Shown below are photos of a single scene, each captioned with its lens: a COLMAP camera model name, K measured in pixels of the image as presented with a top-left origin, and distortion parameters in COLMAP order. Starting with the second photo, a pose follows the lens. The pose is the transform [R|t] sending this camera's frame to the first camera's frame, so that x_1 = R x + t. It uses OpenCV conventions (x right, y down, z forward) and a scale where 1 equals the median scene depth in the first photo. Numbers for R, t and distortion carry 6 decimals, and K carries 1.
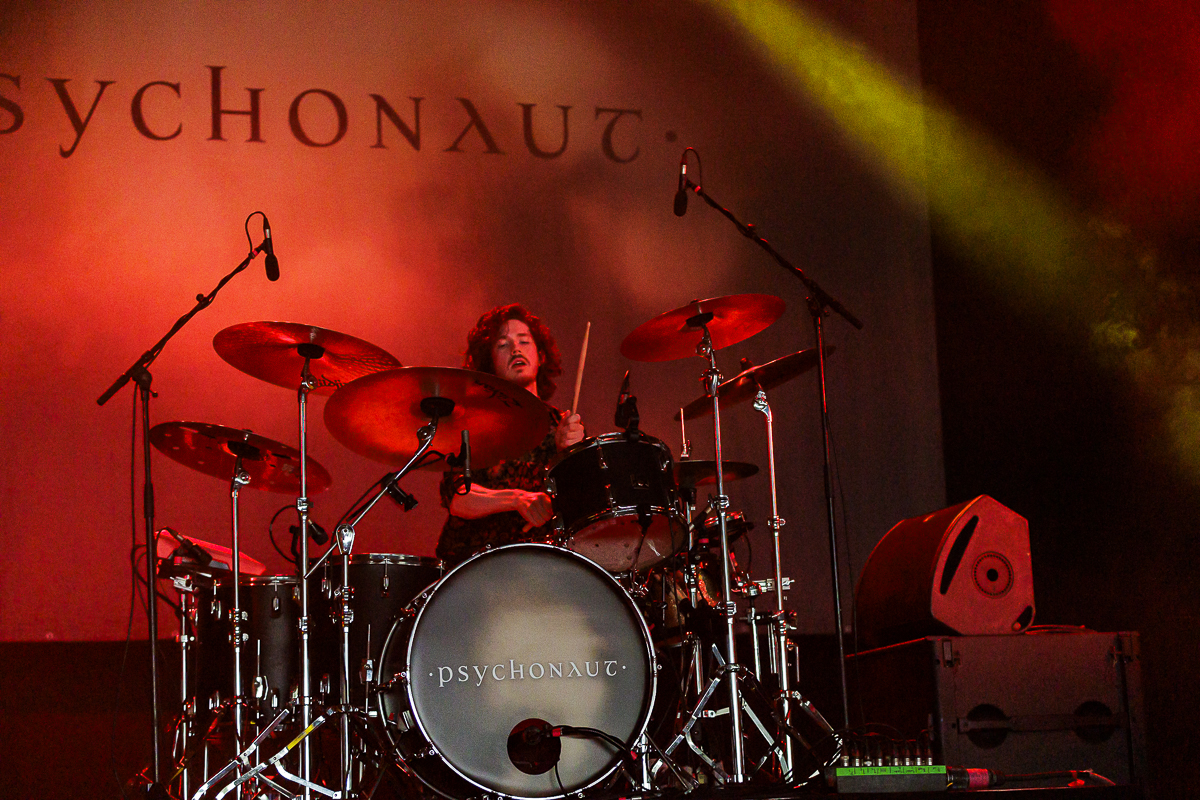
lens RADIAL K [[2438.7, 0, 600.0], [0, 2438.7, 400.0], [0, 0, 1]] dist [-0.006402, 0.143715]
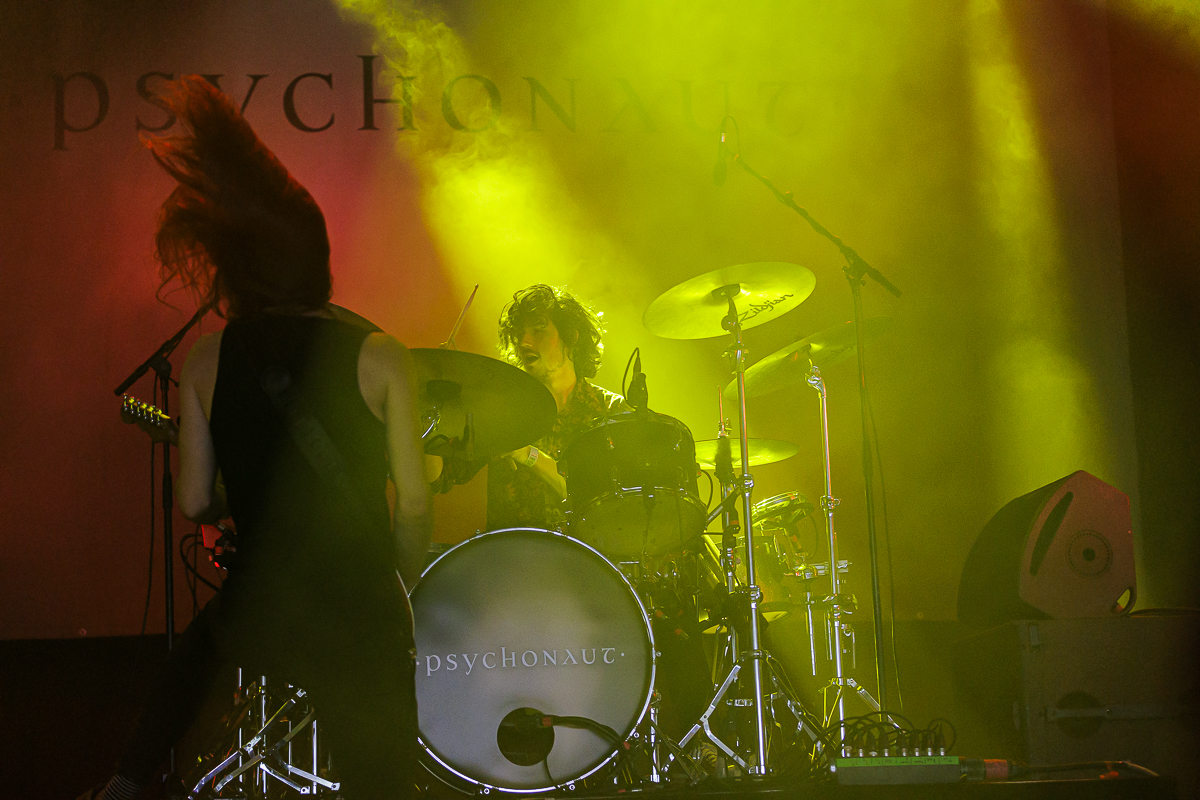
lens RADIAL K [[2456.8, 0, 600.0], [0, 2456.8, 400.0], [0, 0, 1]] dist [0.031051, -0.207944]
pose [[0.987560, -0.023399, -0.155493, 0.144045], [0.024076, 0.999707, 0.002468, 0.005842], [0.155390, -0.006181, 0.987834, 0.035380]]
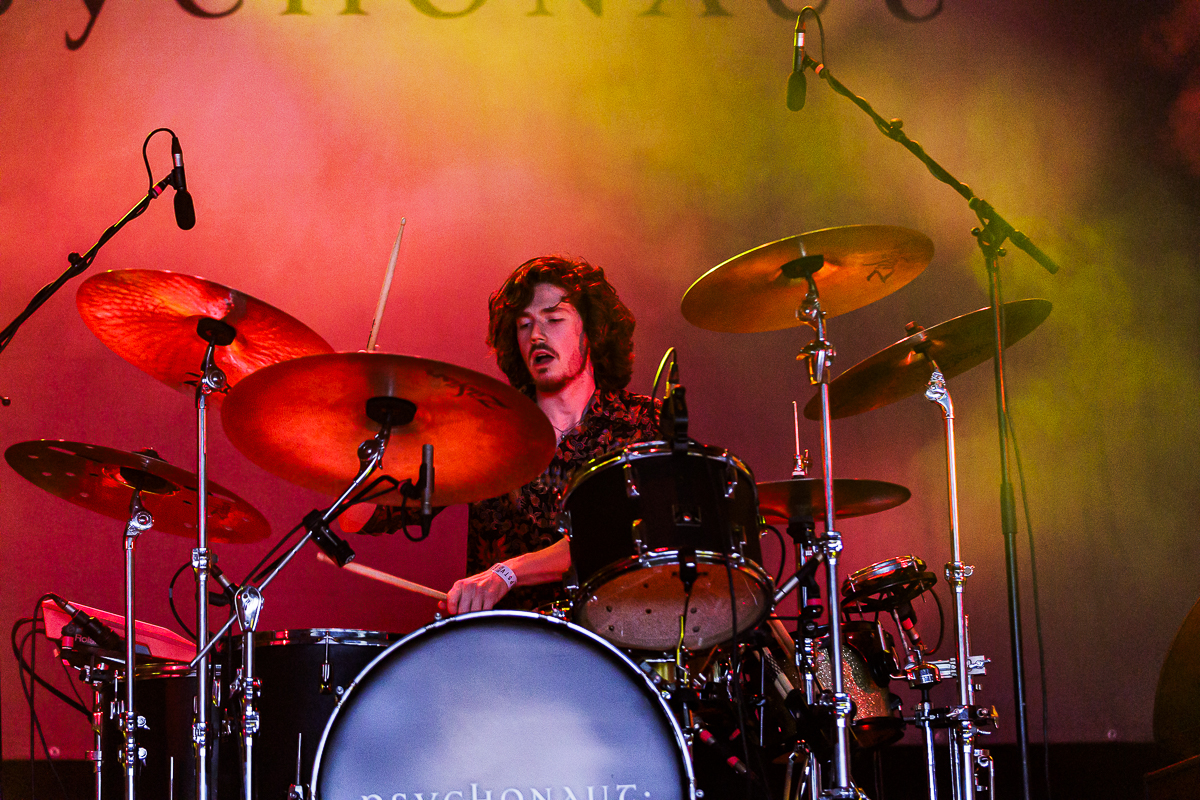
lens RADIAL K [[3781.2, 0, 600.0], [0, 3781.2, 400.0], [0, 0, 1]] dist [-0.115255, 0.478667]
pose [[0.984058, -0.024932, -0.176094, 0.169190], [0.025753, 0.999666, 0.002377, -0.000887], [0.175976, -0.006874, 0.984370, -0.016595]]
